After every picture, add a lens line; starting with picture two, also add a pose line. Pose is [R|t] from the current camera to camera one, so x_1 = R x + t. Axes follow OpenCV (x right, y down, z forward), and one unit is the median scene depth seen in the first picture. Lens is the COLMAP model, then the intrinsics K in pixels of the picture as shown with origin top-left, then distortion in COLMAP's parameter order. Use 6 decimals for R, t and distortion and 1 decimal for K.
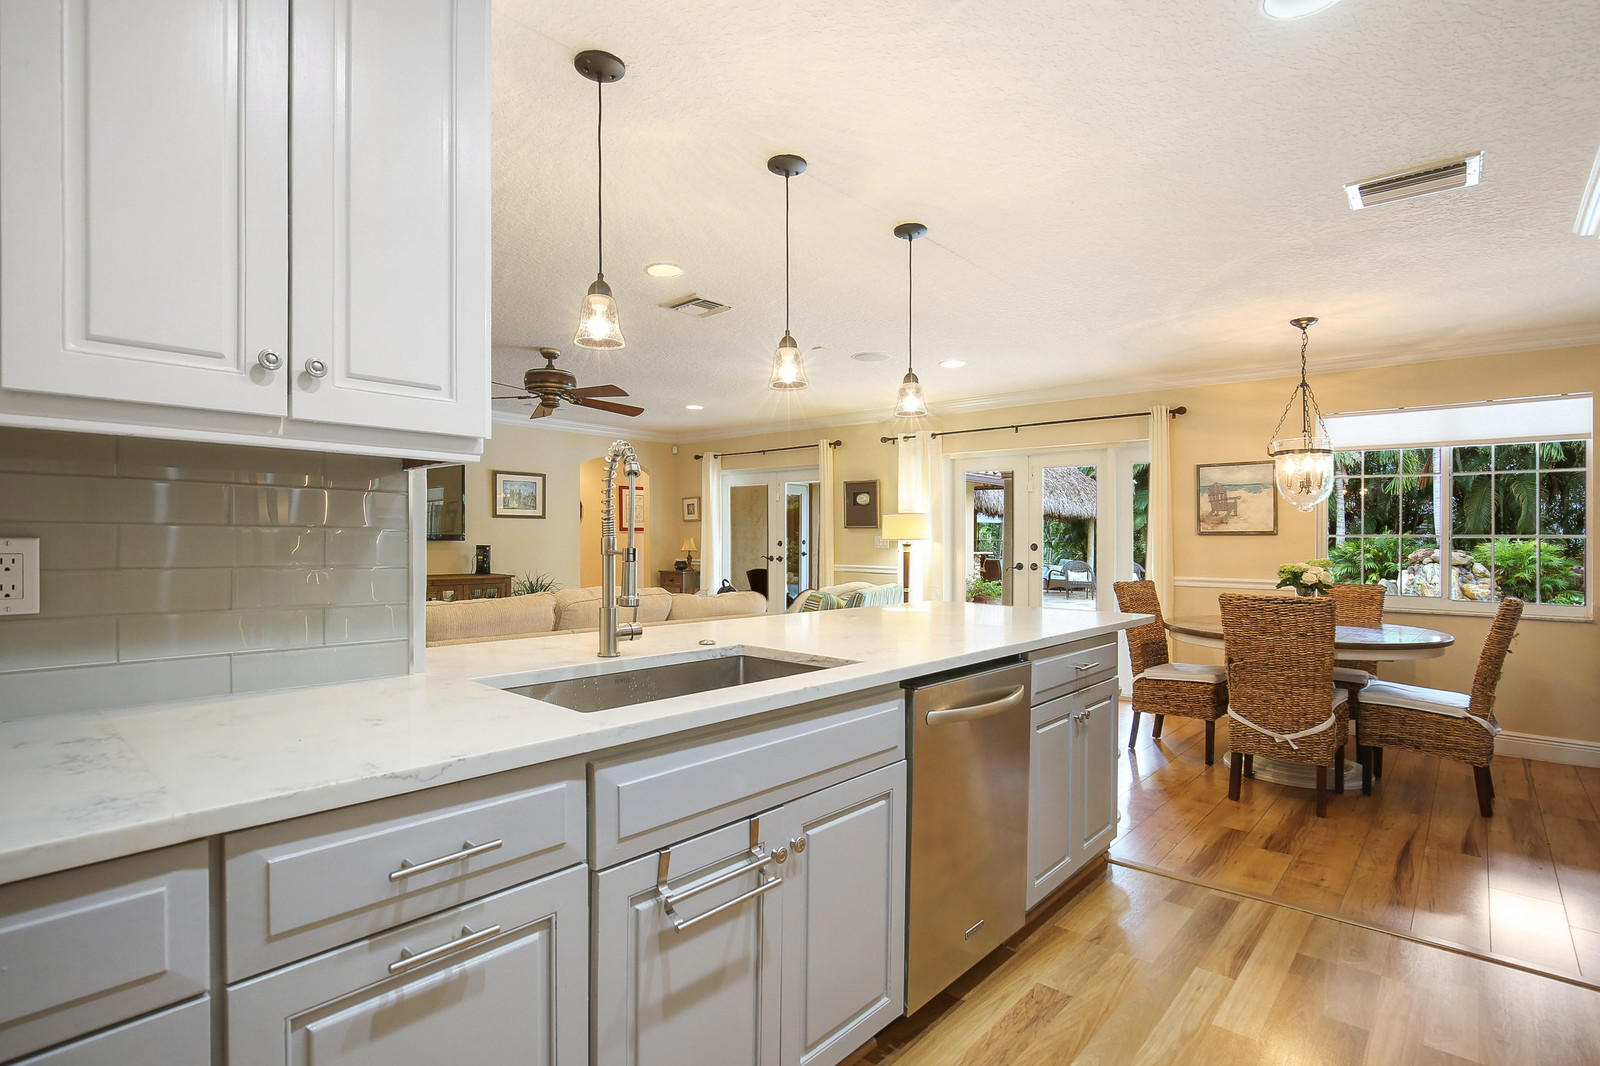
lens RADIAL K [[797.7, 0, 771.2], [0, 797.7, 527.9], [0, 0, 1]] dist [-0.033215, -0.000155]
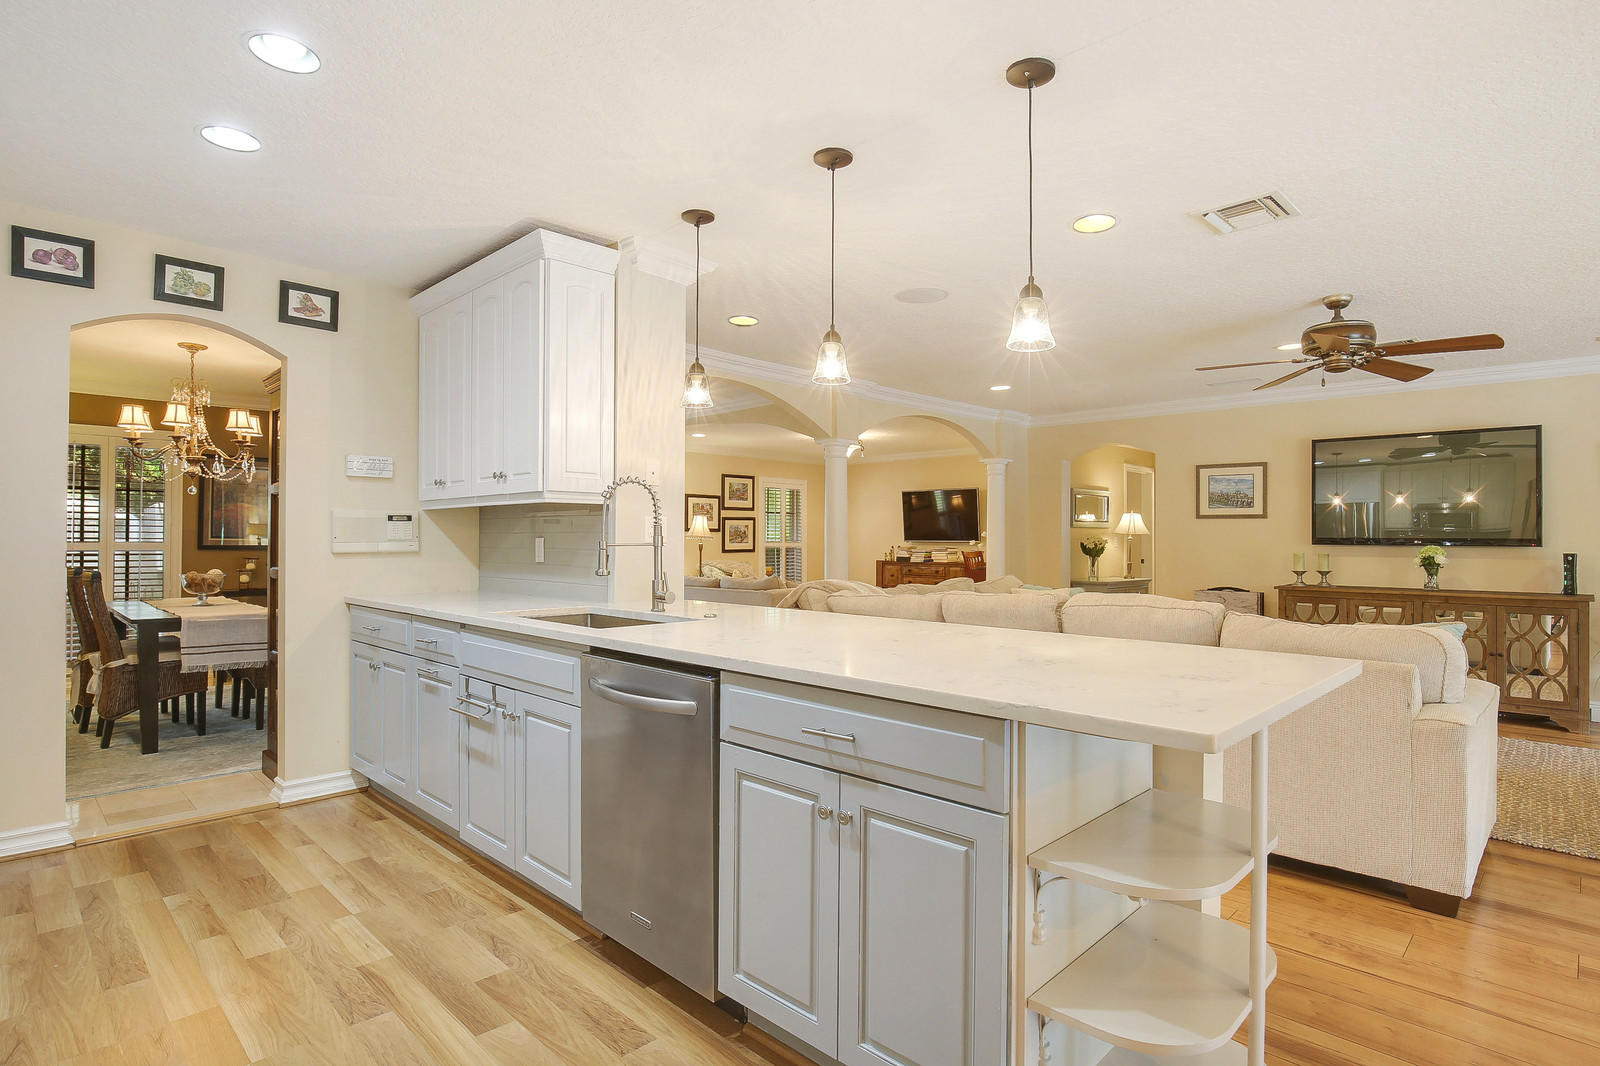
lens RADIAL K [[797.7, 0, 771.2], [0, 797.7, 527.9], [0, 0, 1]] dist [-0.033215, -0.000155]
pose [[-0.054629, -0.024496, -0.998206, 0.576984], [0.007025, 0.999665, -0.024916, 0.017807], [0.998482, -0.008373, -0.054439, 0.560110]]
